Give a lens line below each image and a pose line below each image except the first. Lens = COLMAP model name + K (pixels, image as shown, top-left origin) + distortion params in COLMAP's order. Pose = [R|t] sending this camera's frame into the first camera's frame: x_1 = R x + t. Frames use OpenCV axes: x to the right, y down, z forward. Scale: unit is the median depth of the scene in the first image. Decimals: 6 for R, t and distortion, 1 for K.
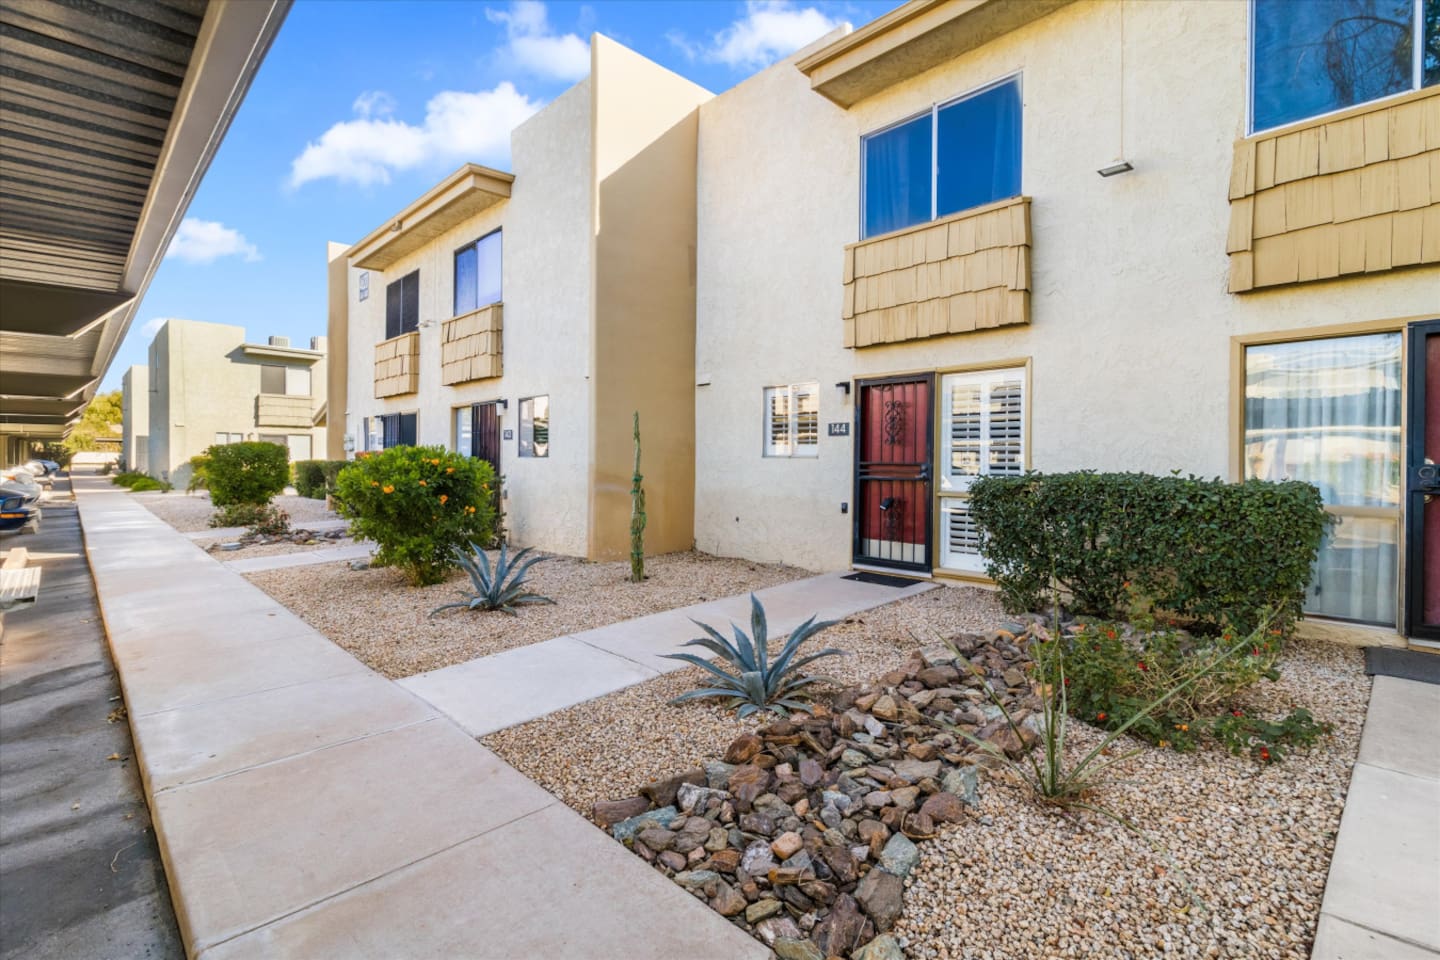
lens RADIAL K [[663.5, 0, 720.9], [0, 663.5, 455.5], [0, 0, 1]] dist [0.002980, 0.000845]
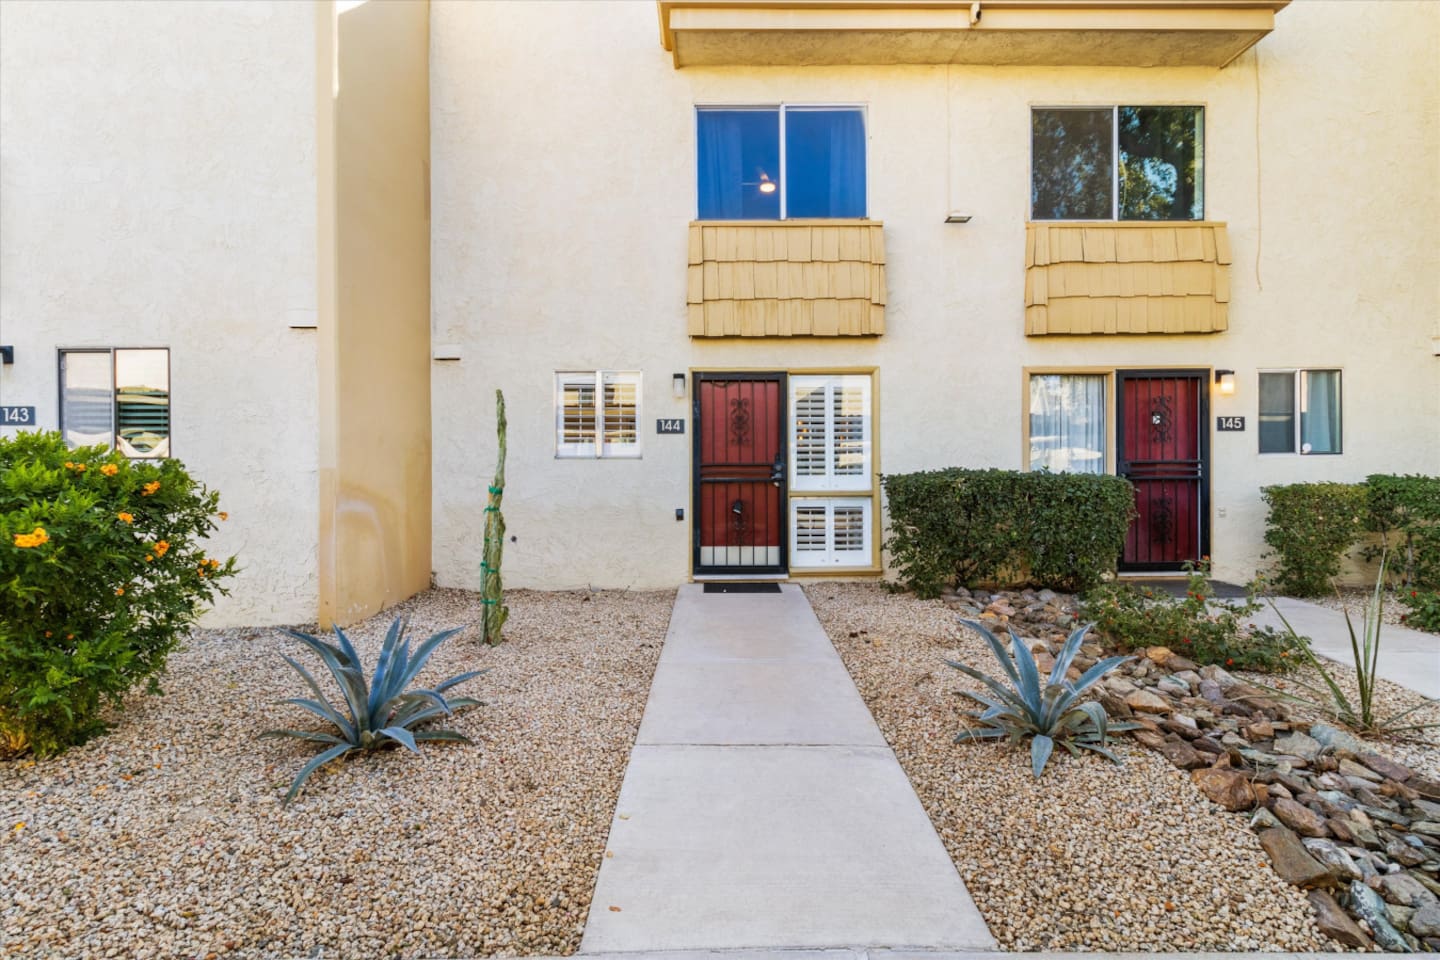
lens RADIAL K [[658.1, 0, 720.2], [0, 658.1, 459.5], [0, 0, 1]] dist [0.005025, 0.000646]
pose [[0.692032, -0.004436, 0.721853, -0.438051], [0.002731, 0.999990, 0.003527, 0.001910], [-0.721861, -0.000470, 0.692037, 0.365034]]
